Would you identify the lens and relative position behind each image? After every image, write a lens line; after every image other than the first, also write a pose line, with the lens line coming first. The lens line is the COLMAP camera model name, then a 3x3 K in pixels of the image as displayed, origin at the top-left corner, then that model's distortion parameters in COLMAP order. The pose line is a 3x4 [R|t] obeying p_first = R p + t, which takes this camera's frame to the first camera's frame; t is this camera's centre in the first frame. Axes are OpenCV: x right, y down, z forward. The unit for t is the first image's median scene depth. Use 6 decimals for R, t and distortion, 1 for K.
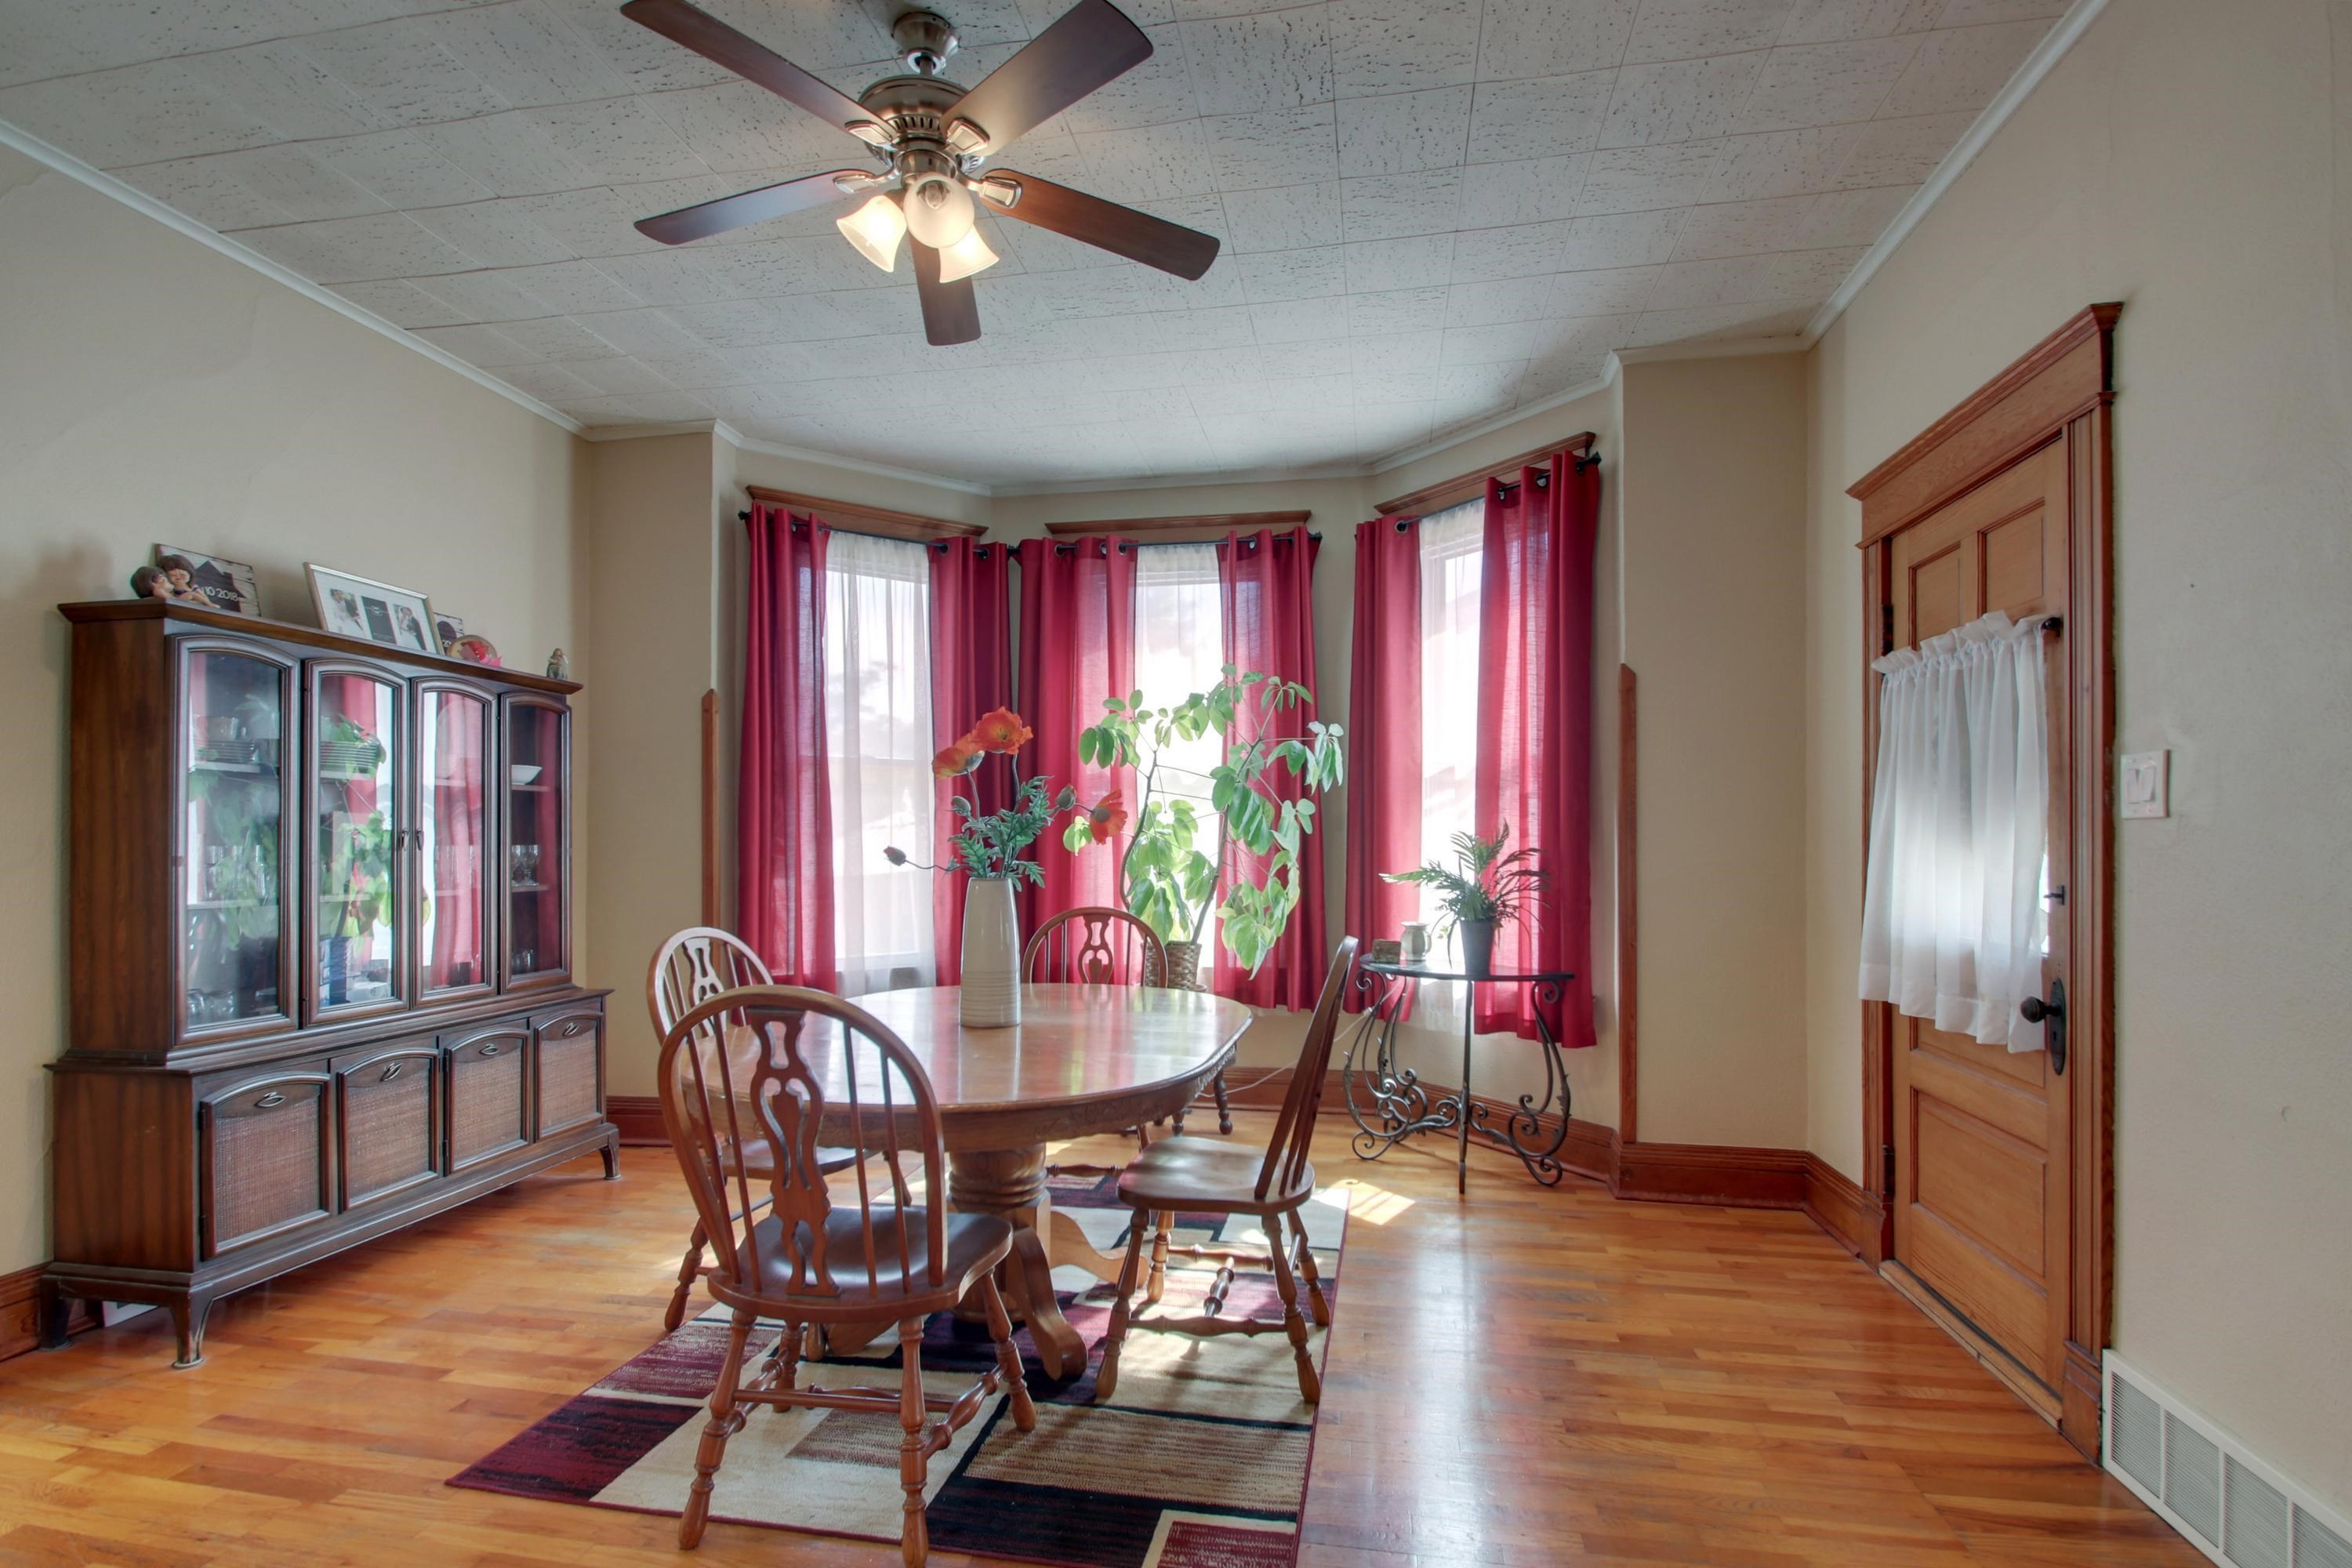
lens RADIAL K [[1148.9, 0, 1166.5], [0, 1148.9, 817.5], [0, 0, 1]] dist [0.001565, -0.016888]
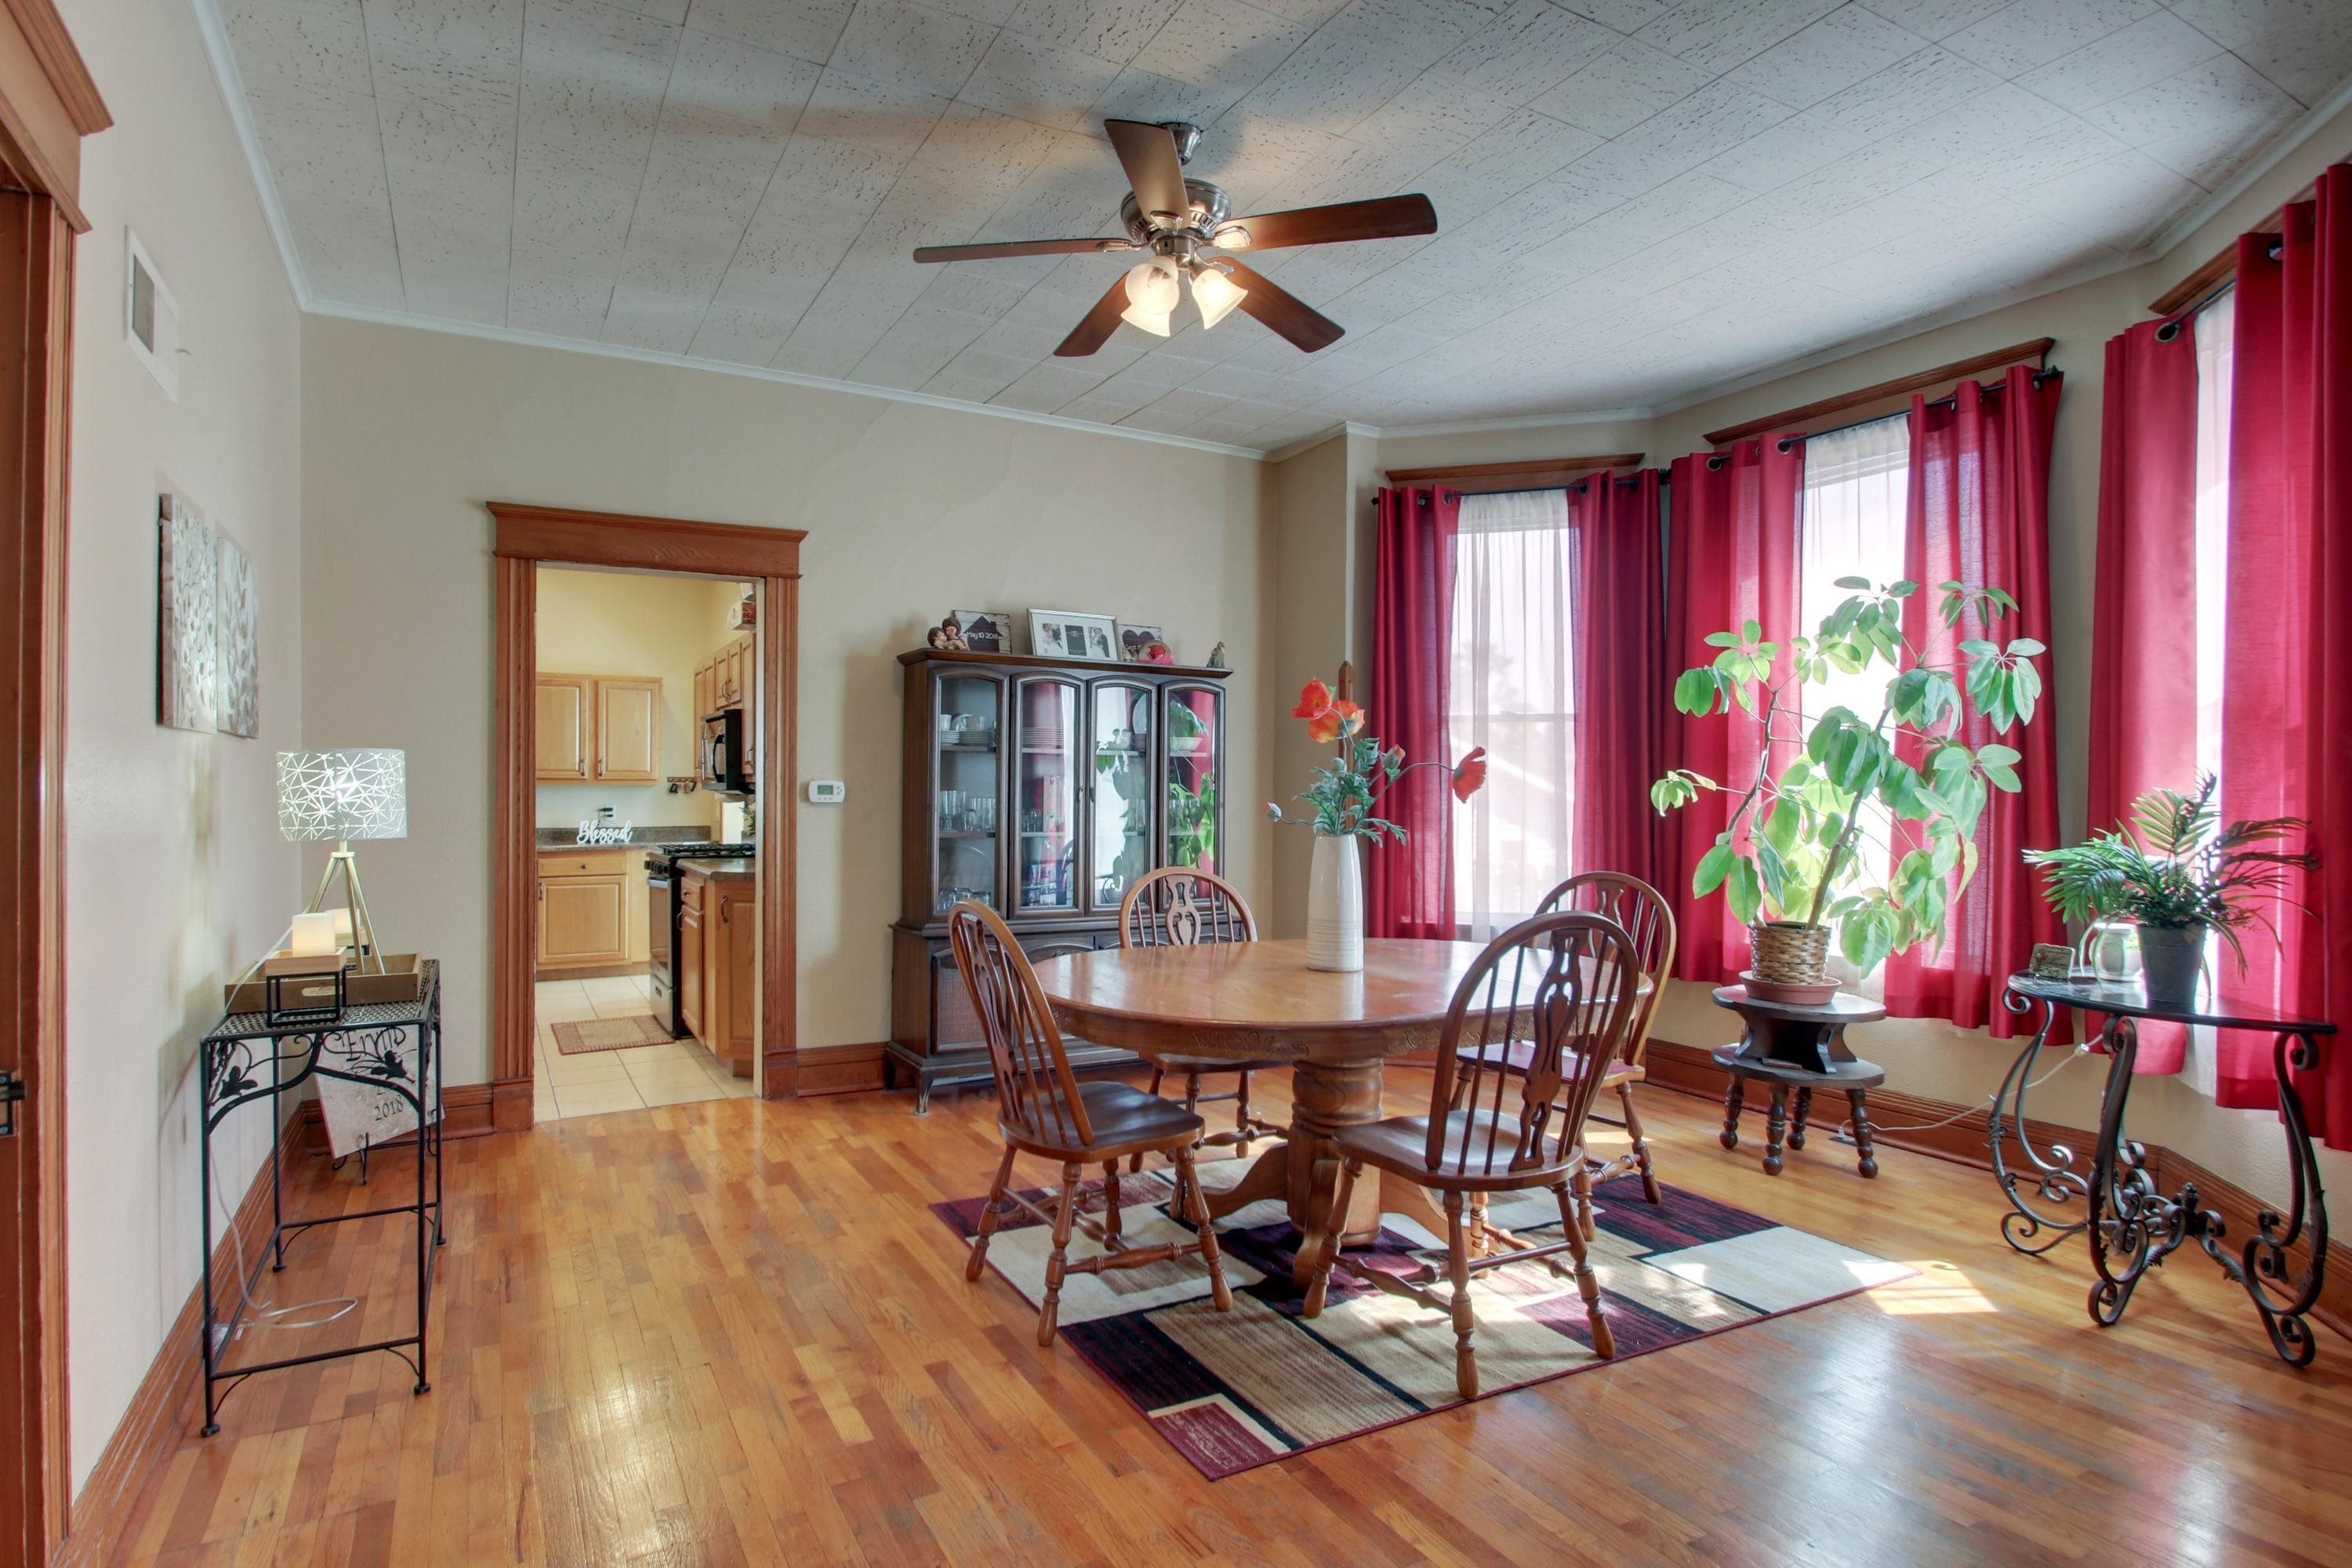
lens RADIAL K [[1213.5, 0, 1073.9], [0, 1213.5, 762.6], [0, 0, 1]] dist [0.000139, -0.015065]
pose [[0.590751, -0.015385, -0.806708, 0.430183], [0.011027, 0.999879, -0.010995, -0.003175], [0.806779, -0.002400, 0.590849, 0.087482]]
